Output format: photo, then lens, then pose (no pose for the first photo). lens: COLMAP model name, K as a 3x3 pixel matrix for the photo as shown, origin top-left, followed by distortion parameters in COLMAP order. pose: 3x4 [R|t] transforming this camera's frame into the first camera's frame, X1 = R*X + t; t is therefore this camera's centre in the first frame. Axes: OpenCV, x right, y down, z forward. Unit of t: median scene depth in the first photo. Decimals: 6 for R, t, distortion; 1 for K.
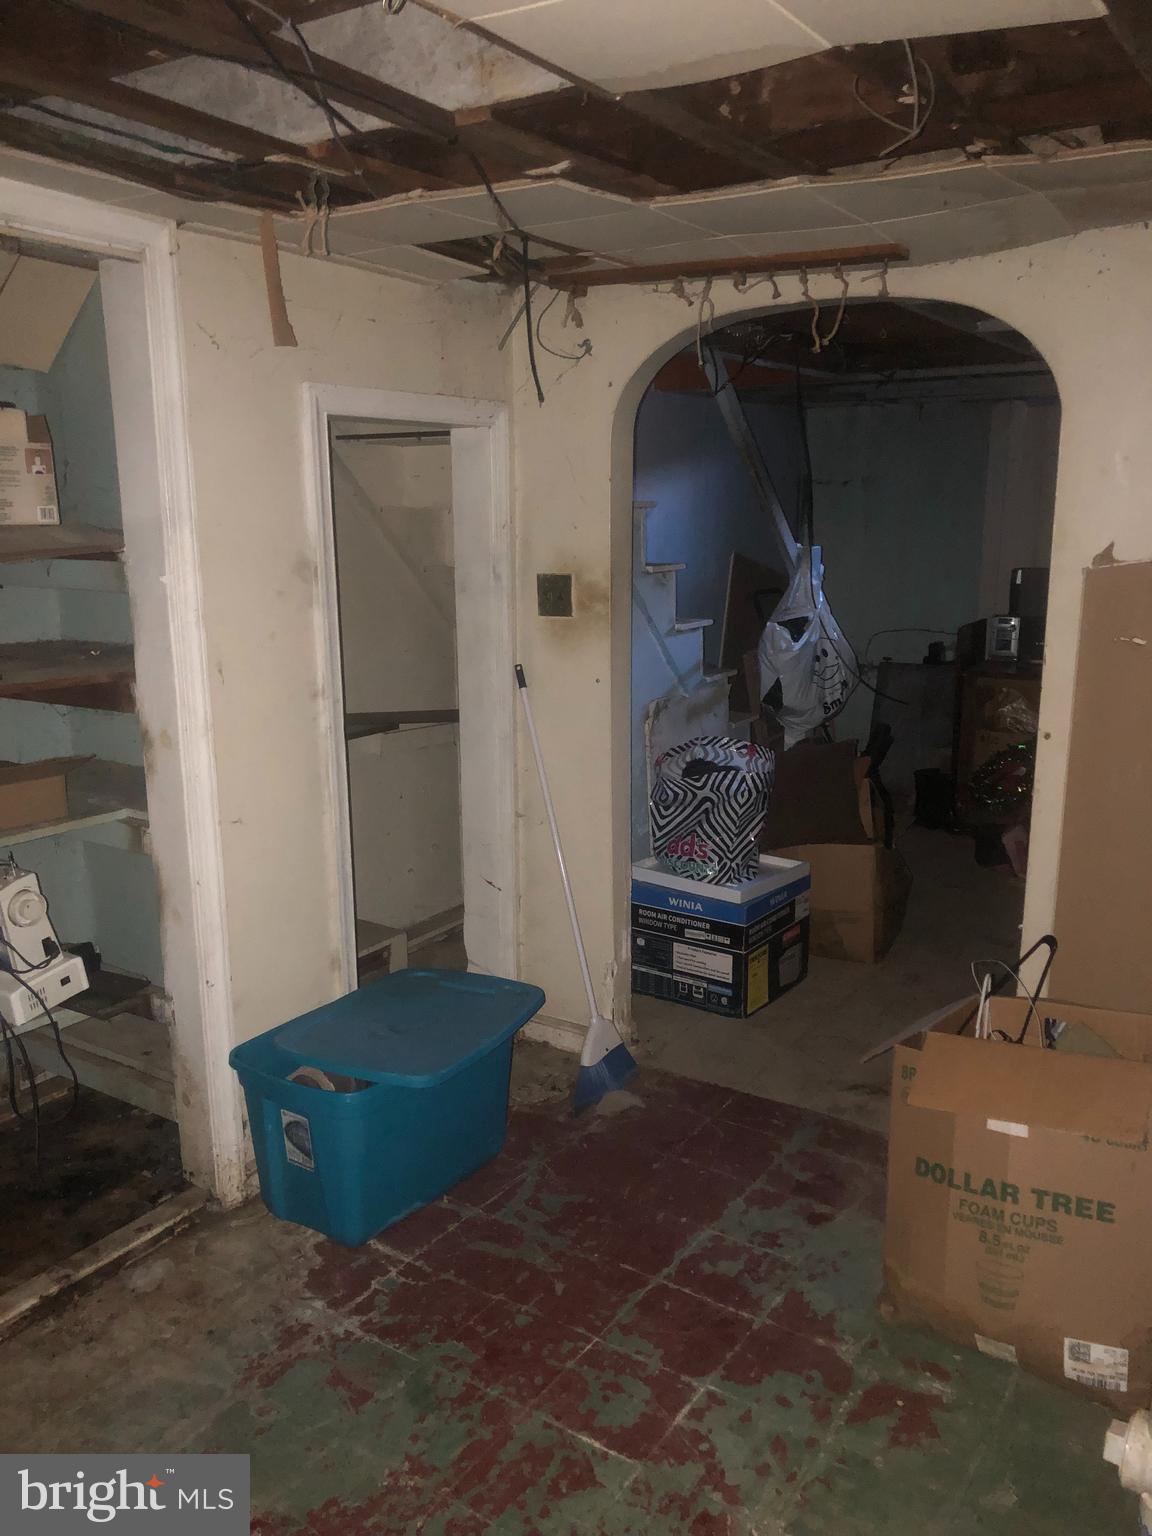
lens RADIAL K [[1260.0, 0, 544.8], [0, 1260.0, 778.4], [0, 0, 1]] dist [0.027314, -0.019401]
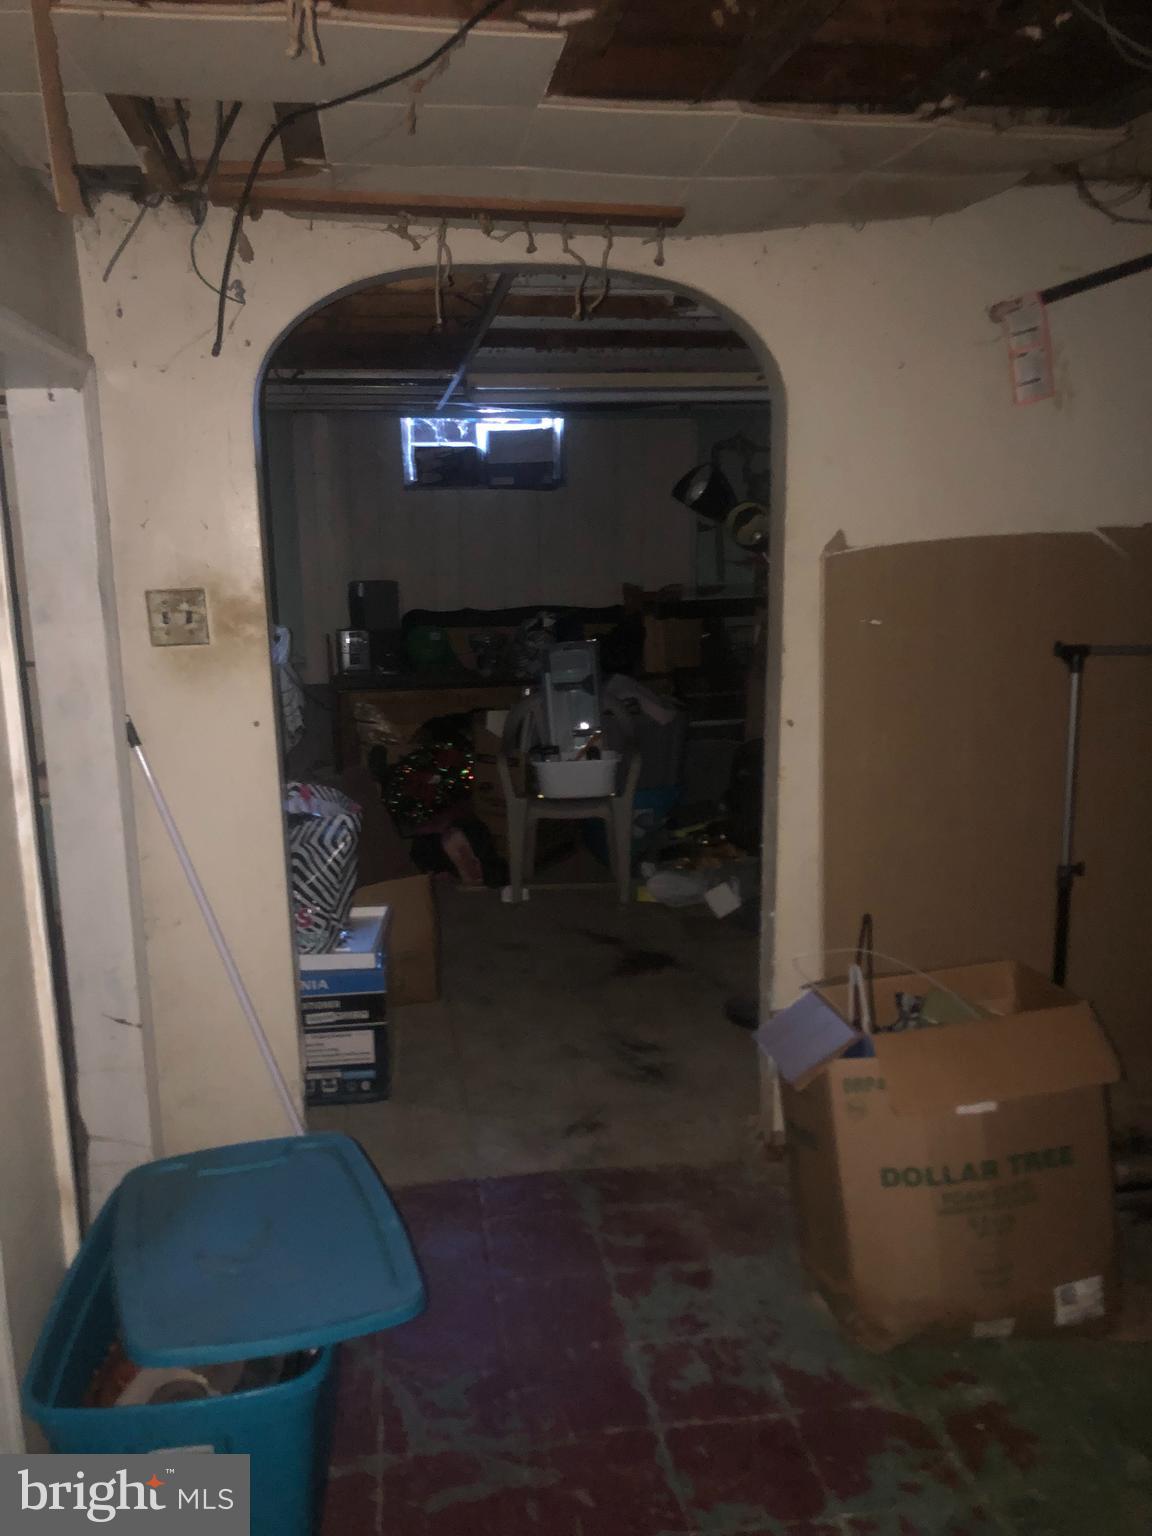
lens RADIAL K [[1260.0, 0, 578.7], [0, 1260.0, 769.8], [0, 0, 1]] dist [0.027314, -0.019401]
pose [[0.745902, -0.132656, 0.652712, -0.390008], [0.152223, 0.987982, 0.026840, -0.048751], [-0.648428, 0.079338, 0.757131, 0.345073]]
